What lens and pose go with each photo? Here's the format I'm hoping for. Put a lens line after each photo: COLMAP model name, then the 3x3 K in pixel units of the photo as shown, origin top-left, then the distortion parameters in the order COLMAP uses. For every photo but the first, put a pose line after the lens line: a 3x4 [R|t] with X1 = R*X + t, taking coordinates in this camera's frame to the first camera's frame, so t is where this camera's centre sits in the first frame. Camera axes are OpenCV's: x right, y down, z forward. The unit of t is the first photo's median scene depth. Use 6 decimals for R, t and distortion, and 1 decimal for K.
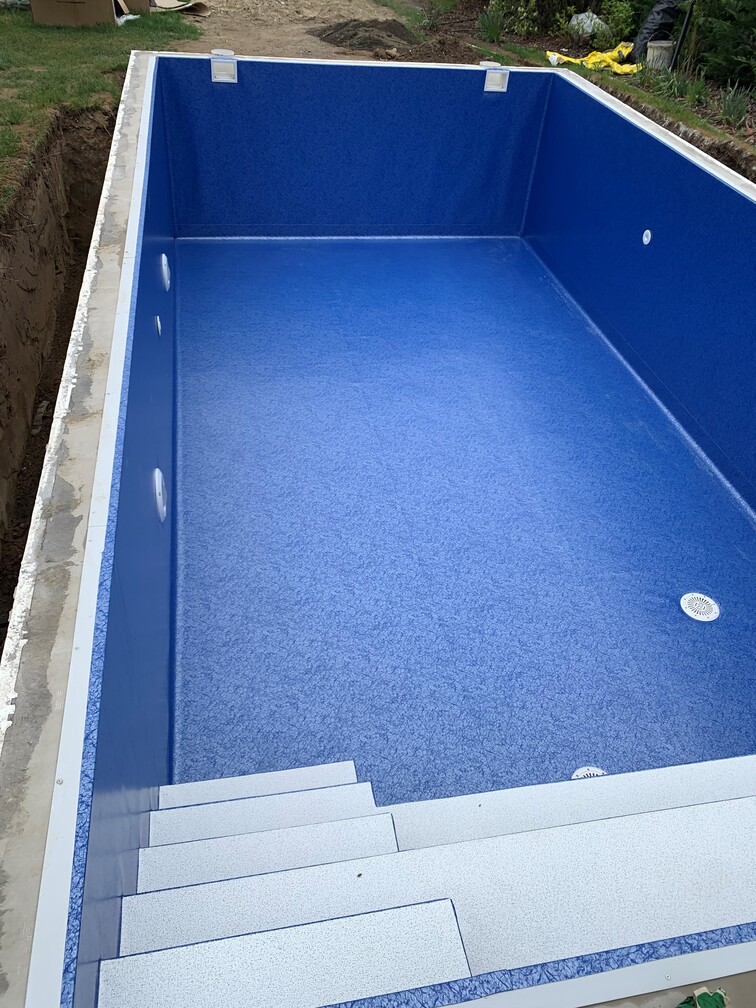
lens RADIAL K [[774.6, 0, 375.4], [0, 774.6, 506.4], [0, 0, 1]] dist [0.013438, -0.005468]
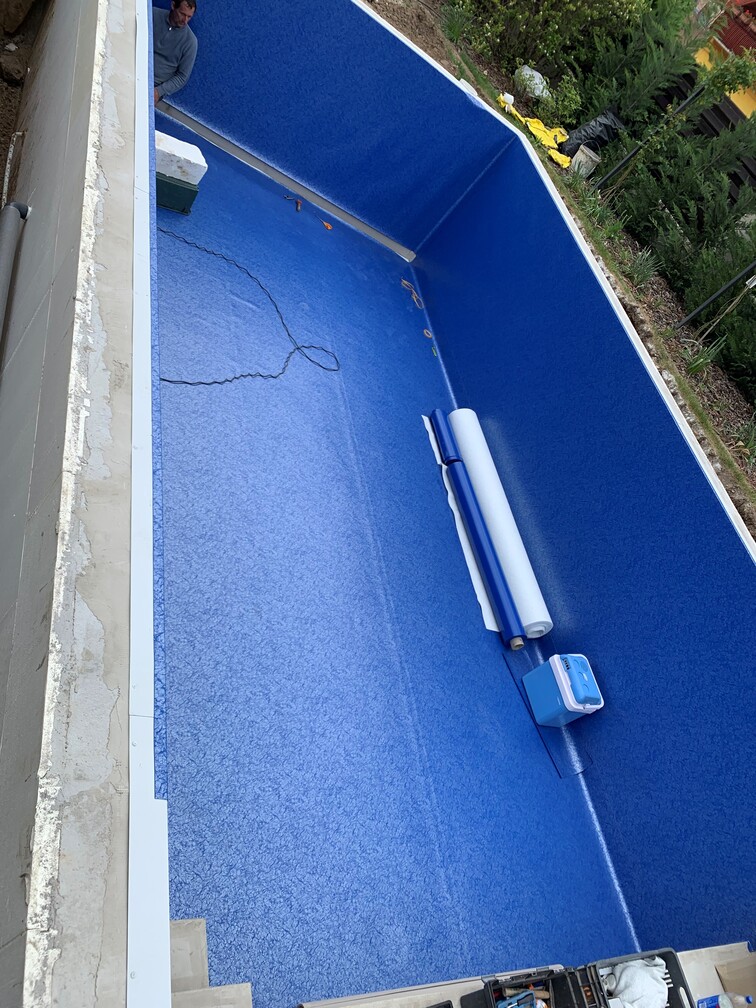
lens RADIAL K [[774.6, 0, 379.6], [0, 774.6, 502.5], [0, 0, 1]] dist [0.013438, -0.005468]
pose [[0.828849, 0.357391, 0.430444, -0.329384], [-0.400651, 0.916167, 0.010801, -0.144870], [-0.390498, -0.181410, 0.902553, 0.197064]]
